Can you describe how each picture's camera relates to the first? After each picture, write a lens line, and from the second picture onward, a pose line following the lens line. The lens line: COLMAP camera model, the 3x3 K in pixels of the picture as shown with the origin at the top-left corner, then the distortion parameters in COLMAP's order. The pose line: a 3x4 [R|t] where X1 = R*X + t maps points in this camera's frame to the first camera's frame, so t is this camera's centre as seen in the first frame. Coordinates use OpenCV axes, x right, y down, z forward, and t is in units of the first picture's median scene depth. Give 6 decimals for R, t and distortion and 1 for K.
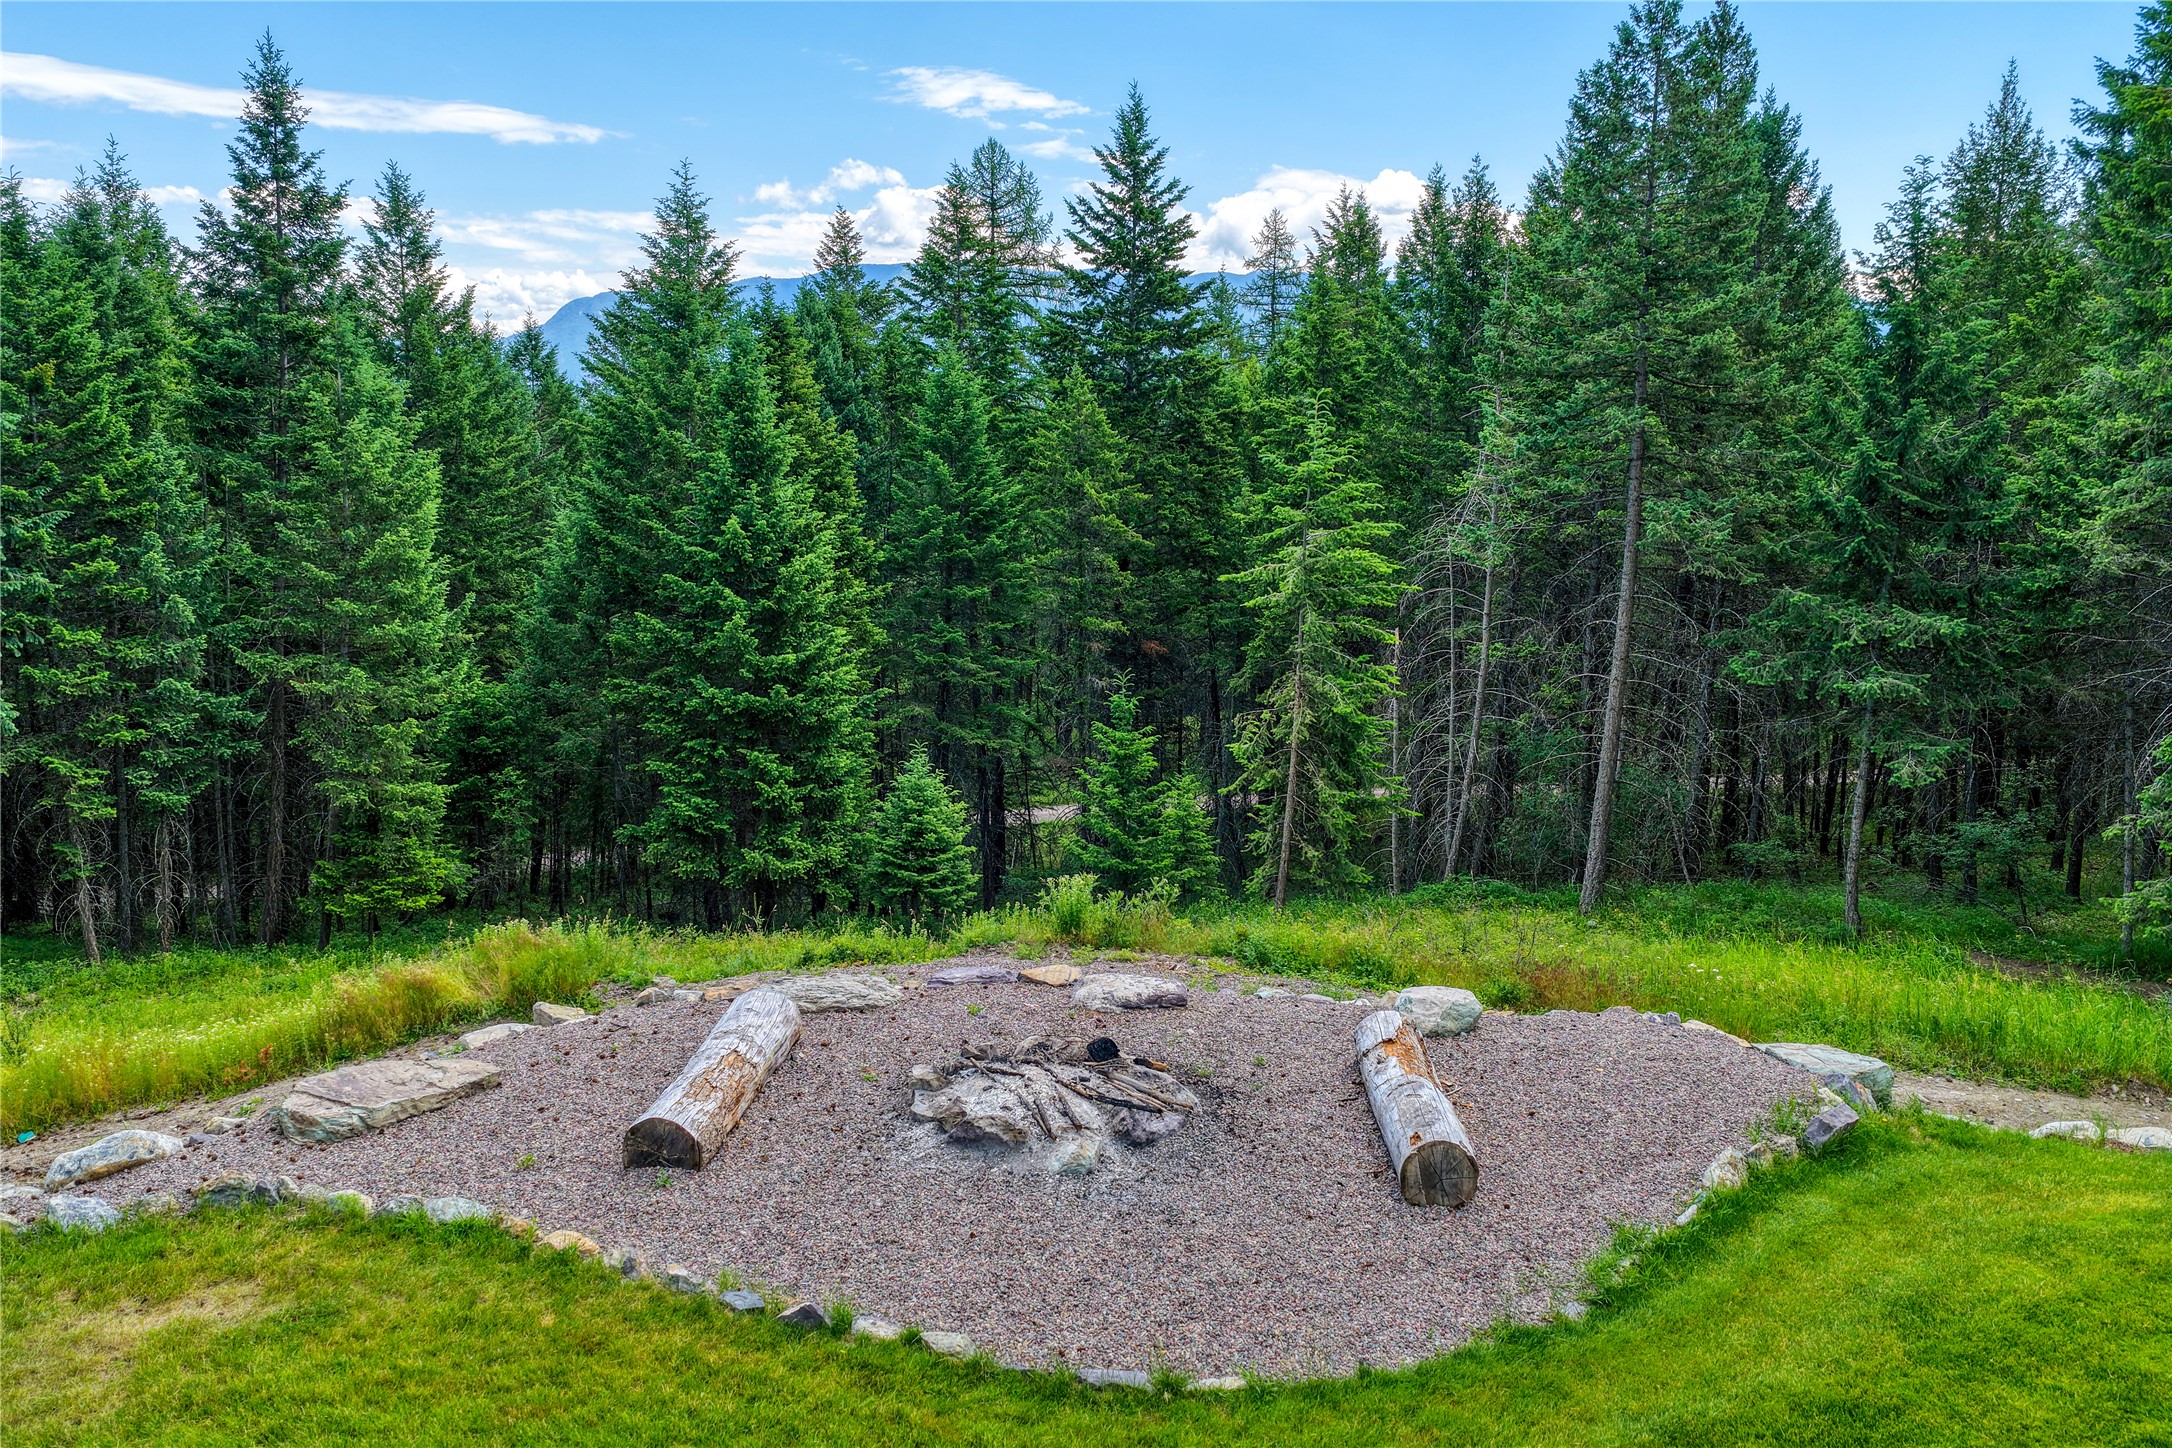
lens RADIAL K [[1805.9, 0, 1085.7], [0, 1805.9, 730.9], [0, 0, 1]] dist [-0.007453, 0.029131]
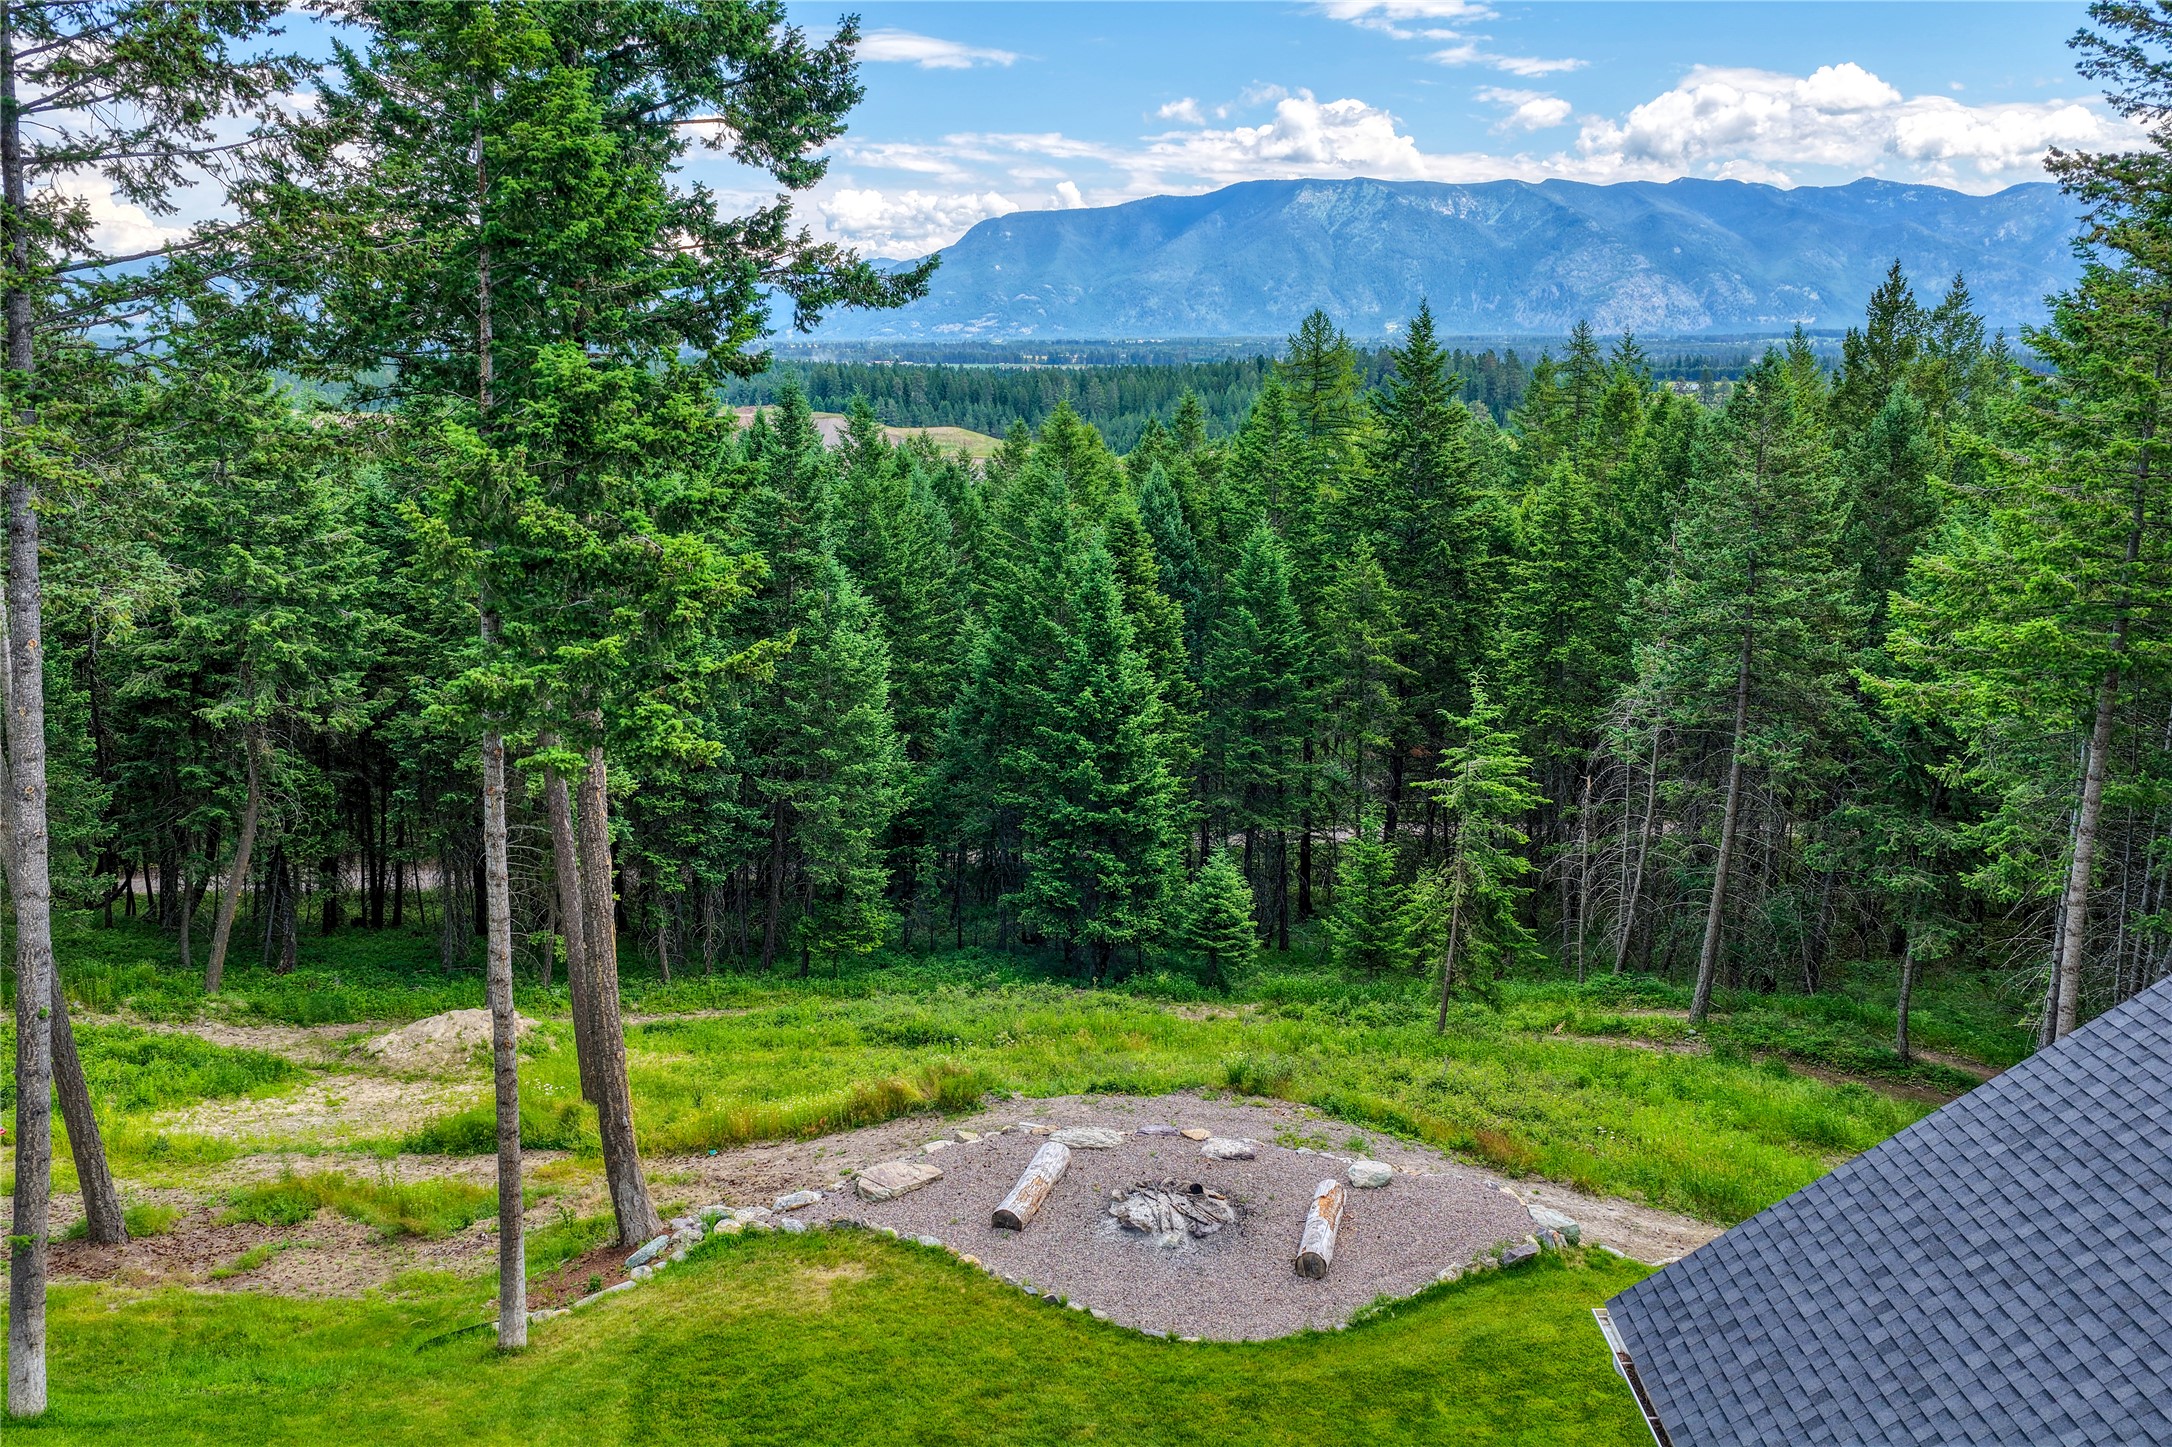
lens RADIAL K [[1805.9, 0, 1085.7], [0, 1805.9, 730.4], [0, 0, 1]] dist [-0.007453, 0.029131]
pose [[0.977024, 0.043302, -0.208685, 0.103188], [-0.034228, 0.998313, 0.046900, -0.160564], [0.210363, -0.038680, 0.976858, -0.393933]]
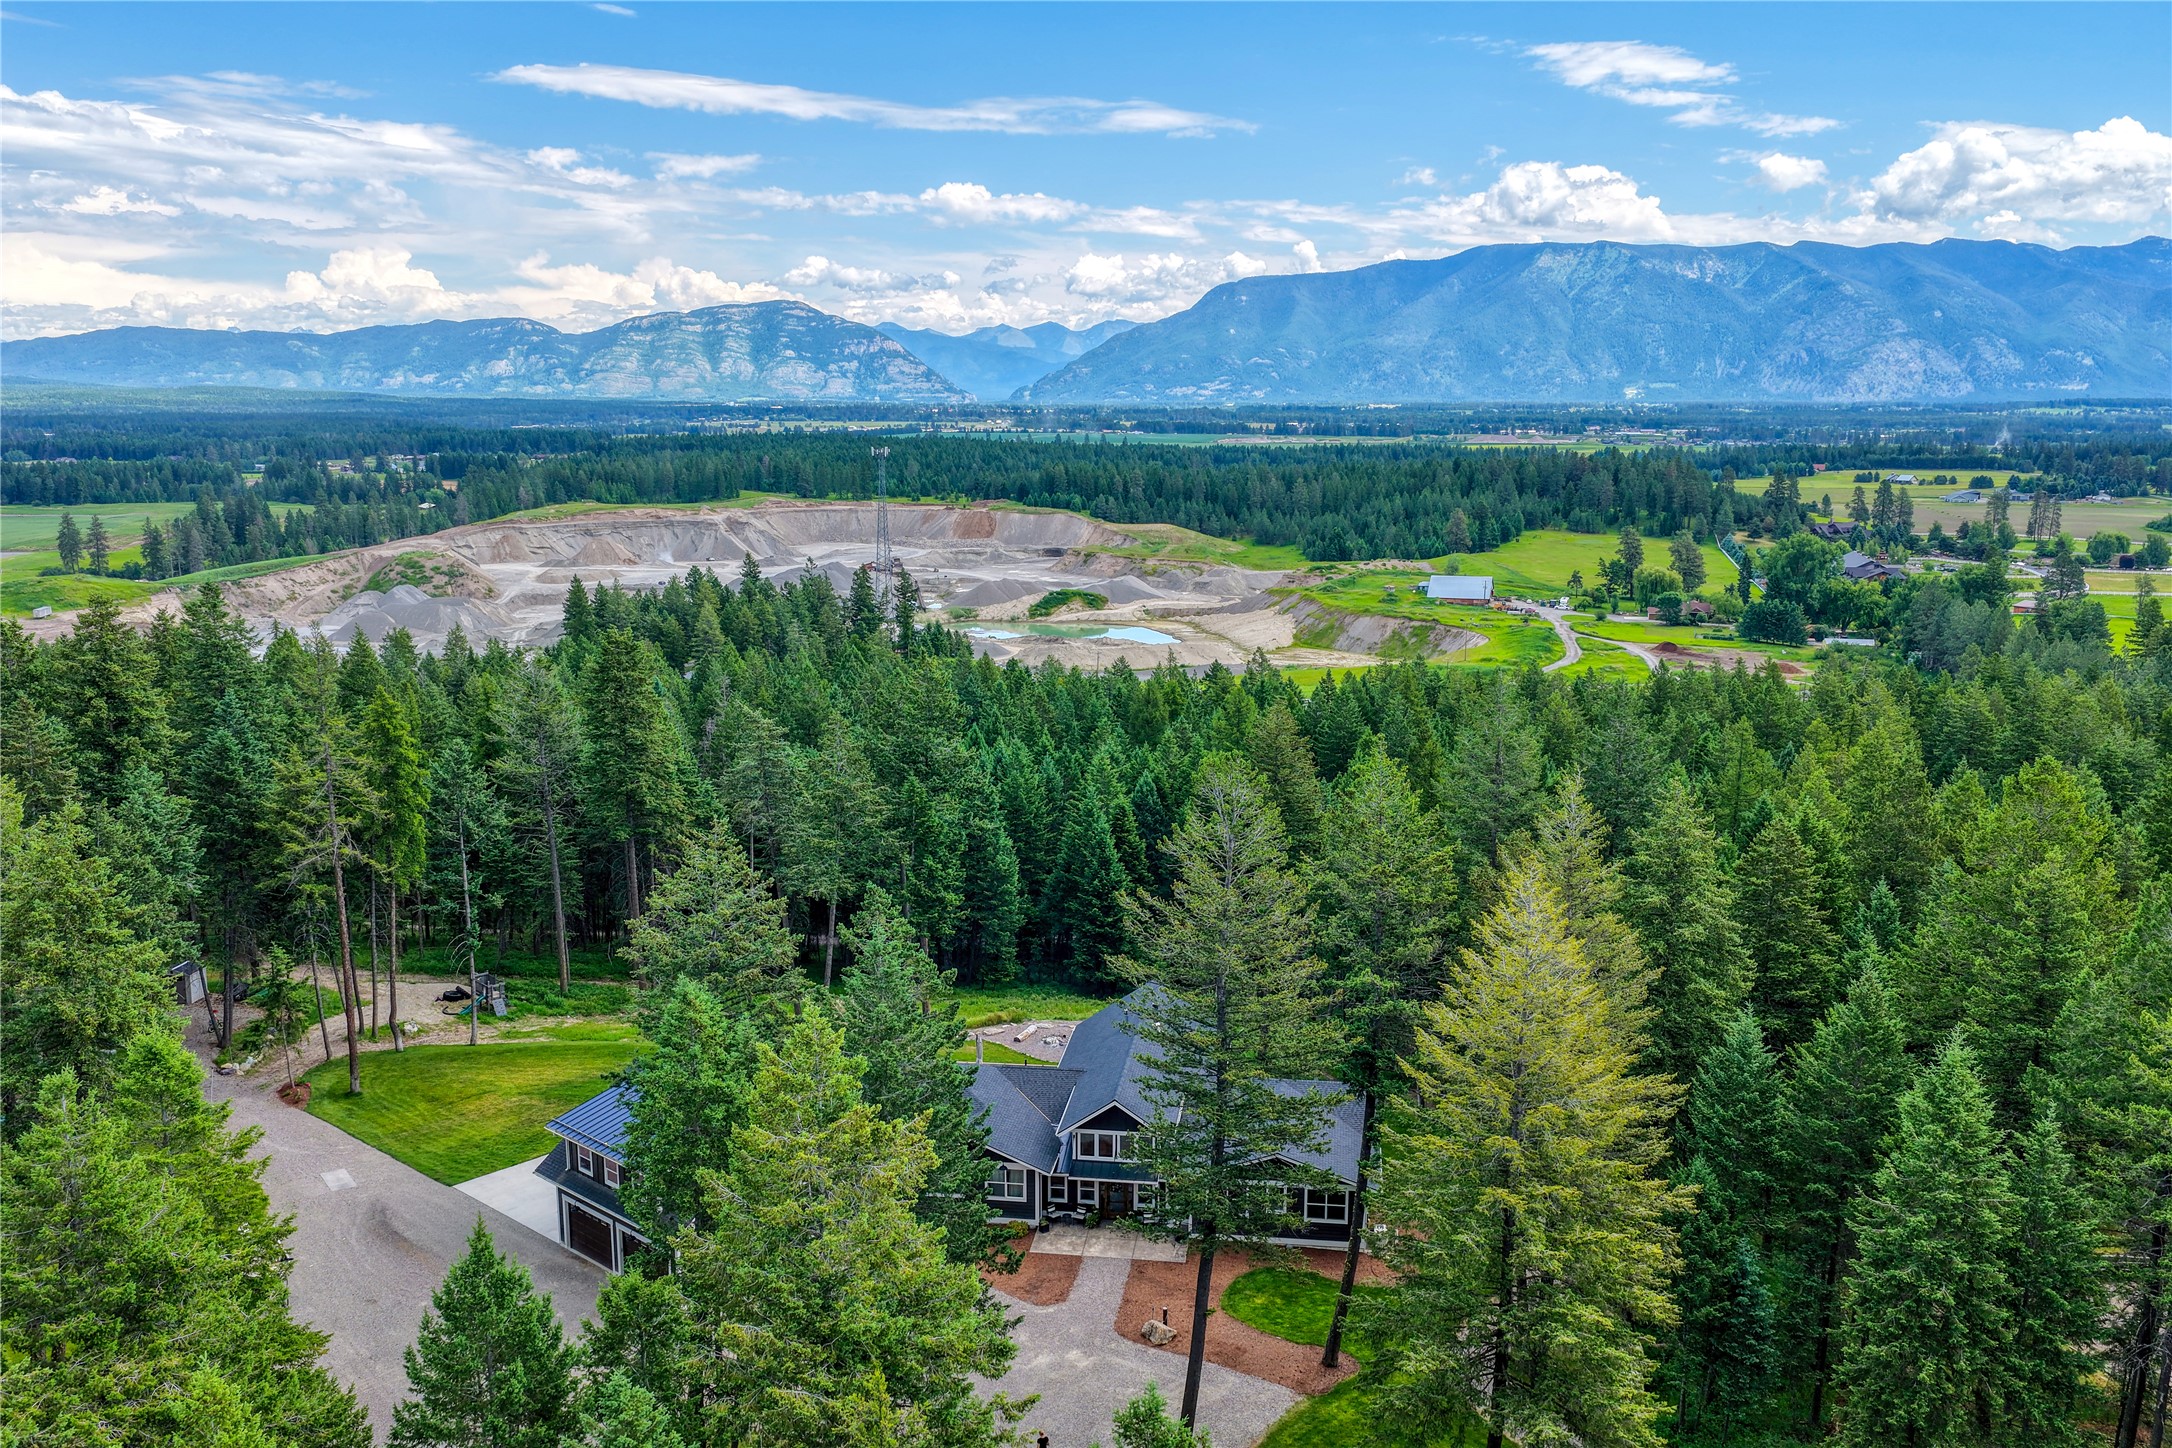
lens RADIAL K [[1805.9, 0, 1085.7], [0, 1805.9, 730.9], [0, 0, 1]] dist [-0.007453, 0.029131]
pose [[0.941945, 0.064270, -0.329560, 0.989532], [-0.060202, 0.997932, 0.022547, -0.517741], [0.330327, -0.001398, 0.943866, -2.492078]]
